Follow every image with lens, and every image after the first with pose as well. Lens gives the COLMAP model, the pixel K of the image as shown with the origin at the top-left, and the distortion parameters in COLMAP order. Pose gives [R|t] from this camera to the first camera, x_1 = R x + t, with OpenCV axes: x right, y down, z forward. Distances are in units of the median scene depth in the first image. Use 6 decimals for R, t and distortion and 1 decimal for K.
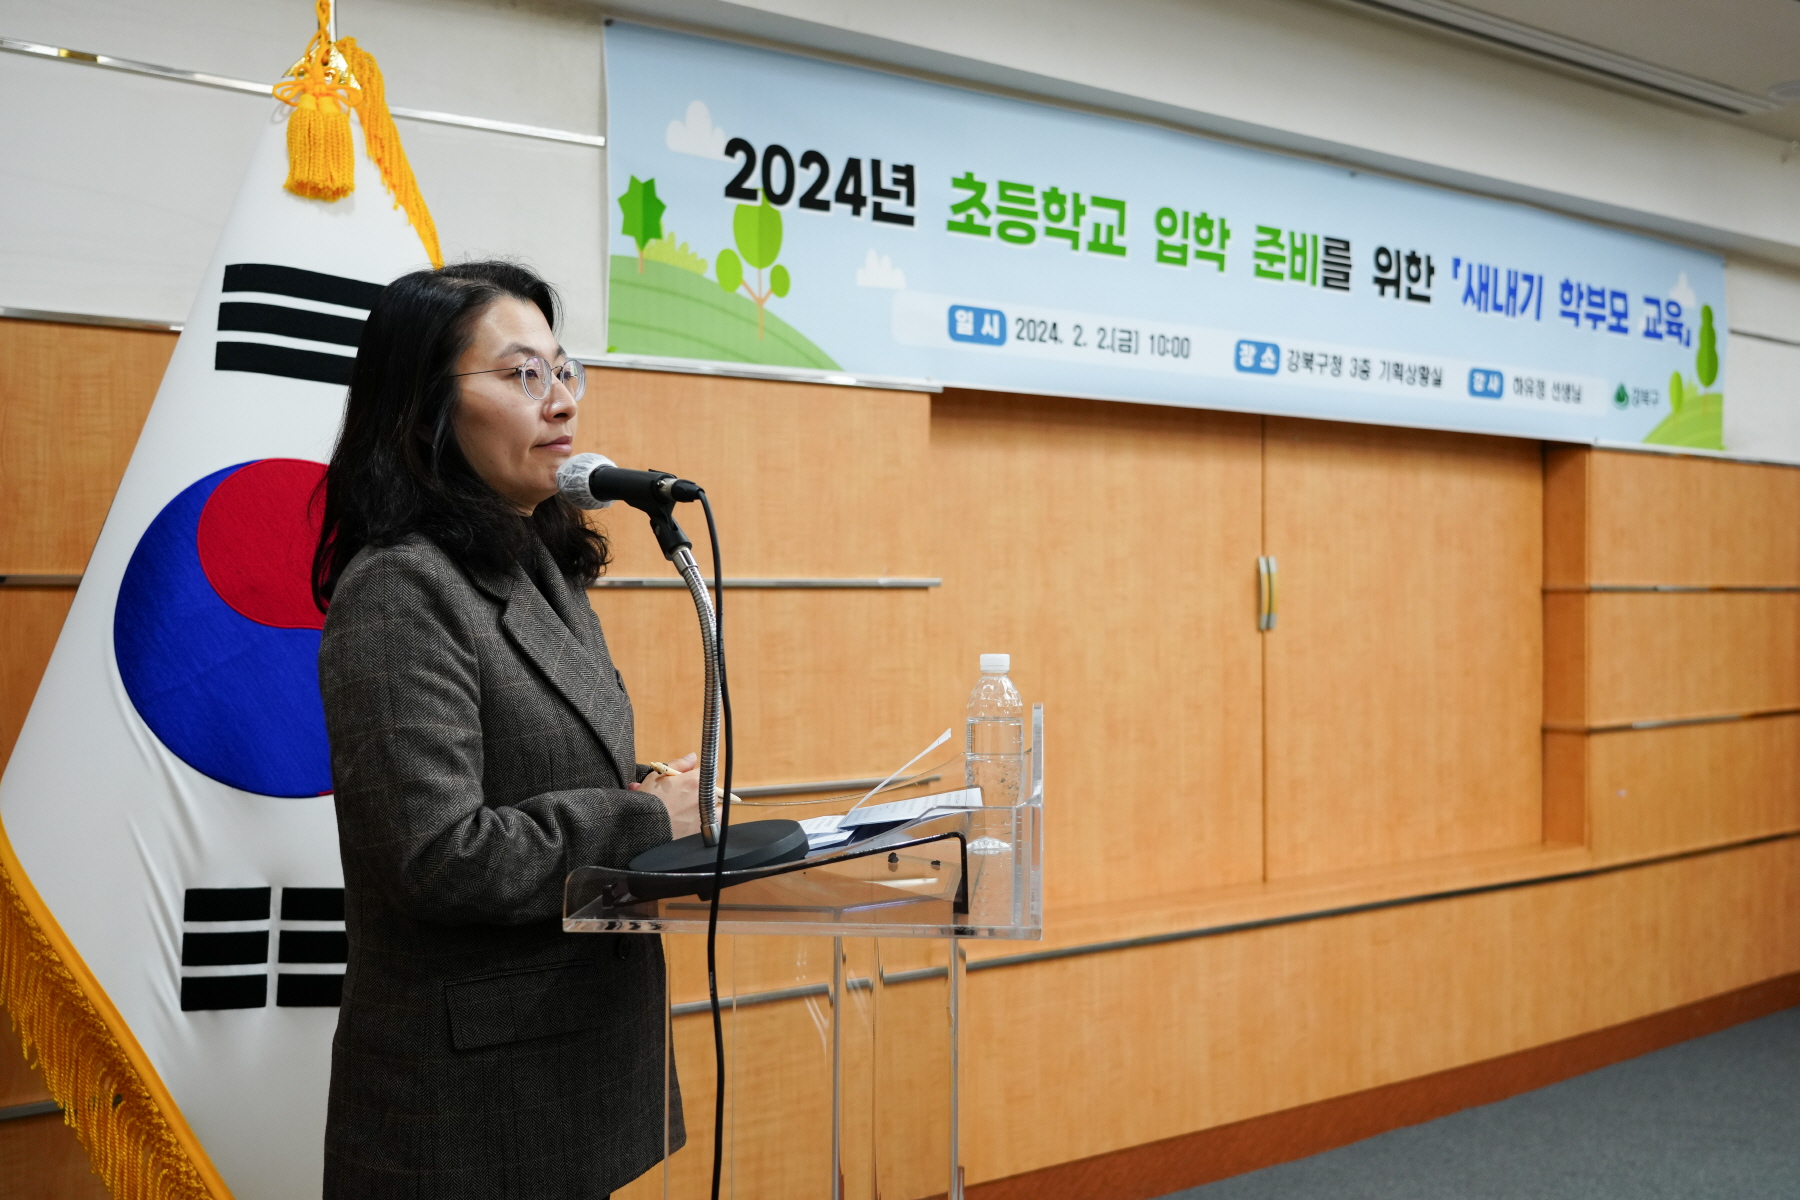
lens RADIAL K [[2001.6, 0, 855.3], [0, 2001.6, 614.0], [0, 0, 1]] dist [0.042349, 0.000000]
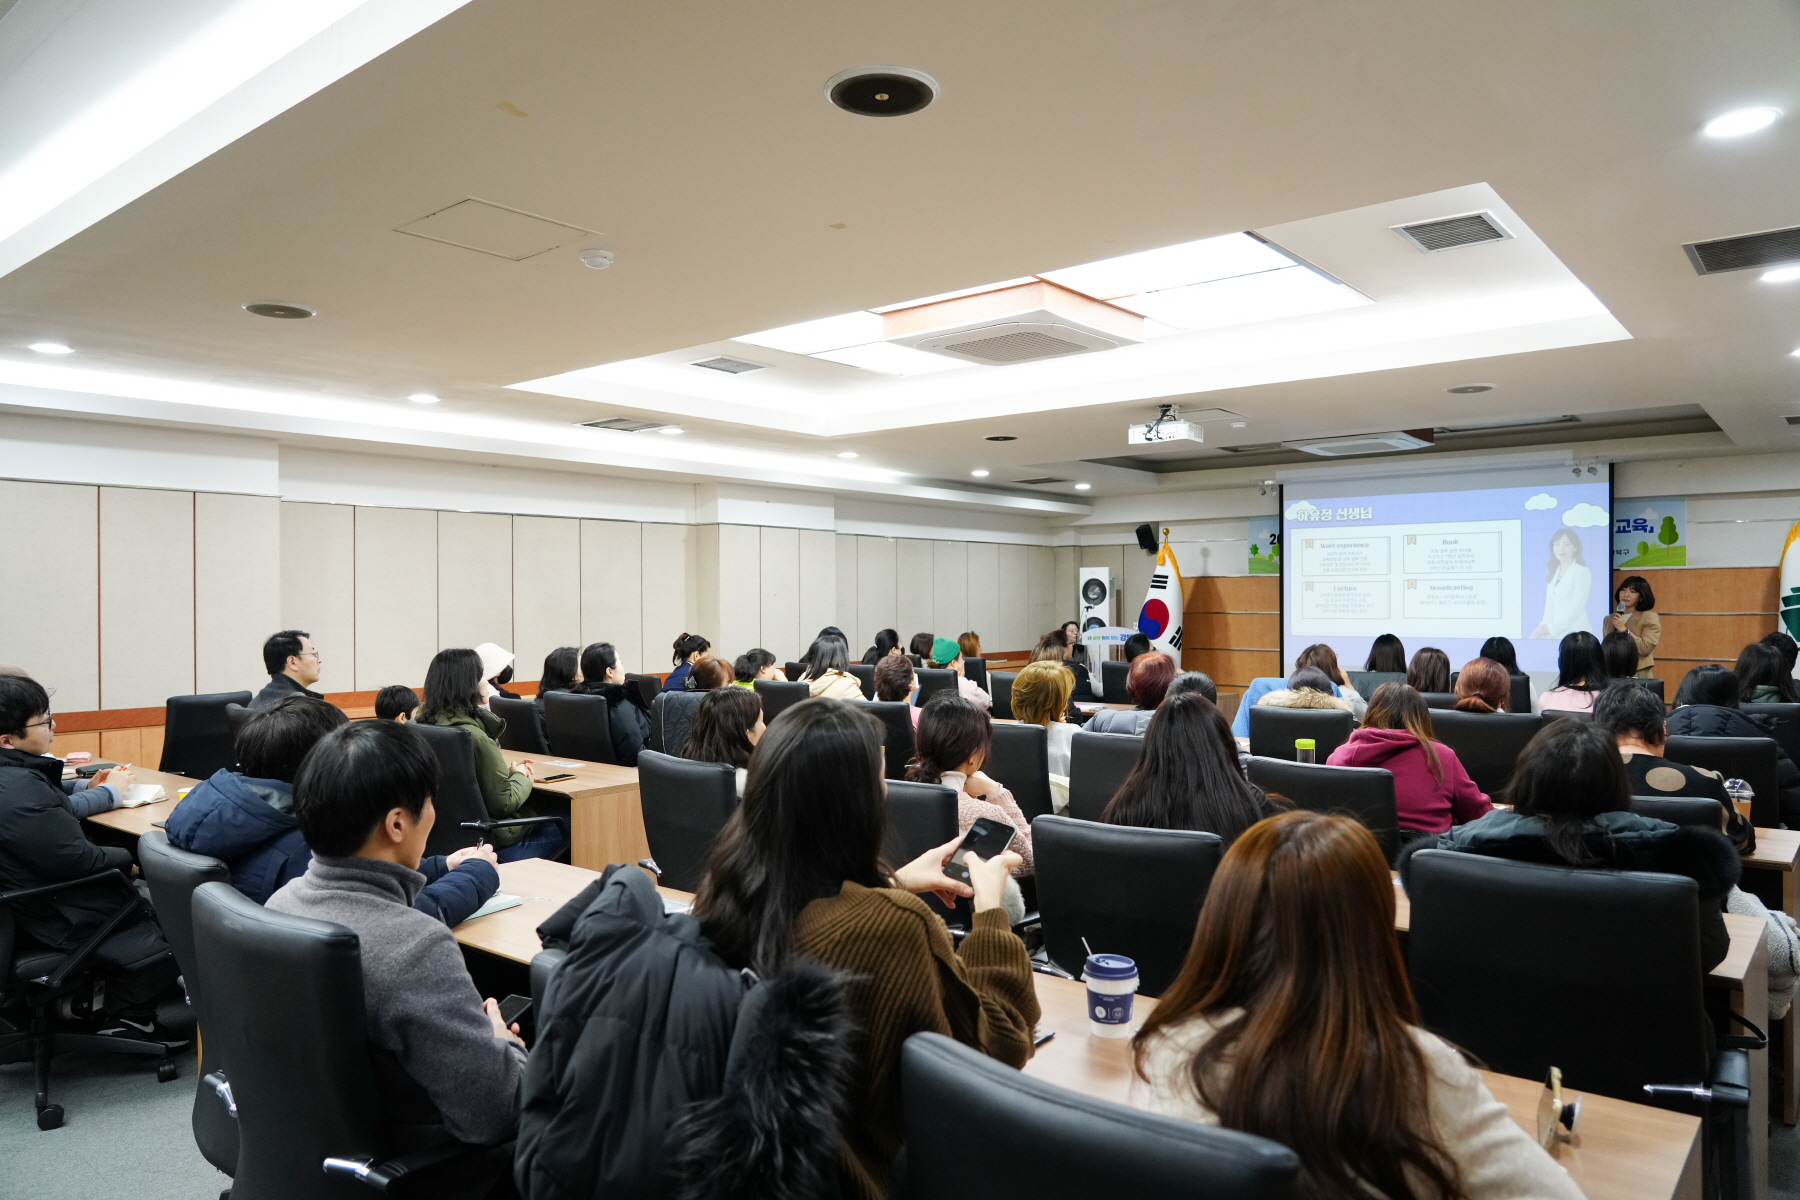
lens RADIAL K [[1192.9, 0, 912.4], [0, 1192.9, 597.4], [0, 0, 1]] dist [-0.023567, 0.006698]
pose [[0.204620, -0.004133, -0.978833, 2.679113], [-0.002975, 0.999984, -0.004844, -0.035422], [0.978837, 0.003903, 0.204604, -0.598572]]
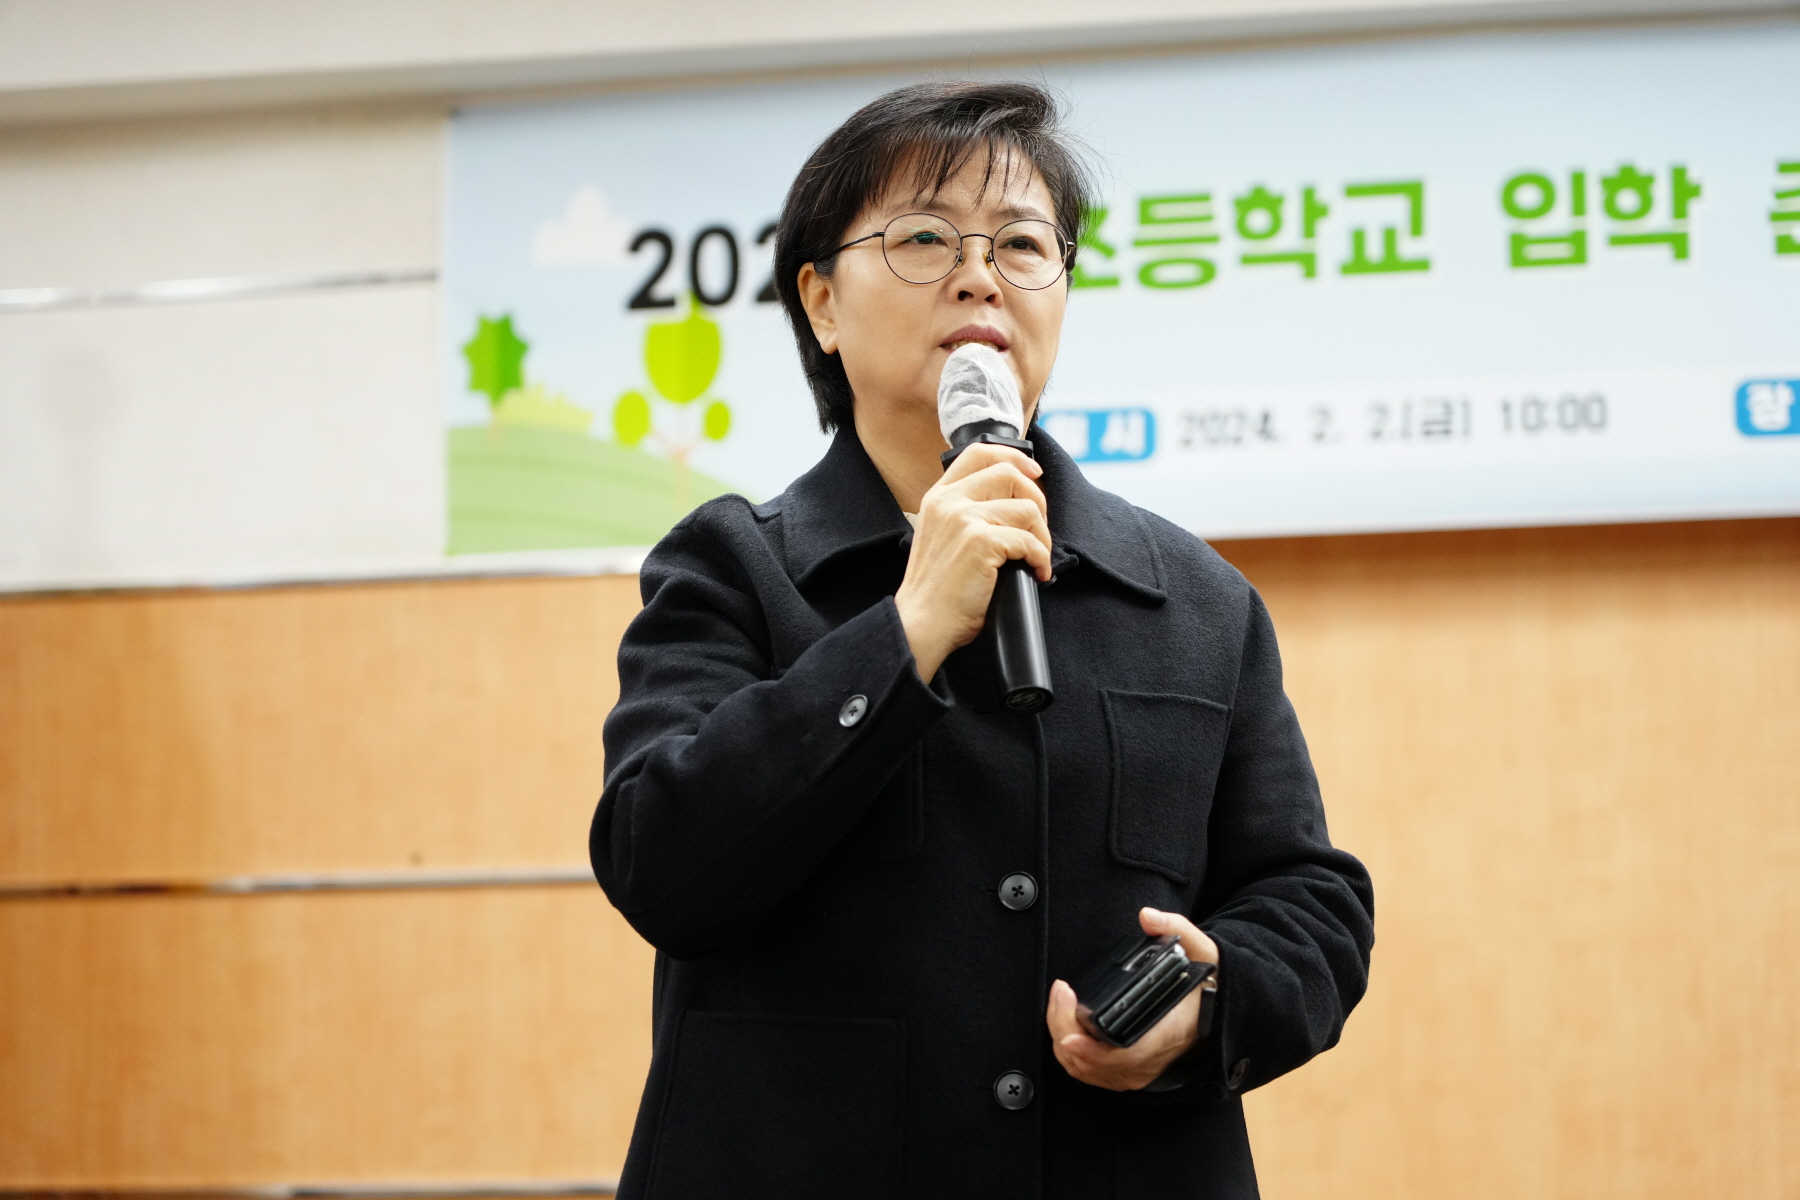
lens RADIAL K [[5162.0, 0, 899.6], [0, 5162.0, 609.4], [0, 0, 1]] dist [-0.039093, 0.000000]
pose [[0.610680, -0.113626, -0.783683, 1.214517], [-0.006072, 0.988951, -0.148119, 0.136306], [0.791855, 0.095211, 0.603242, 0.015261]]
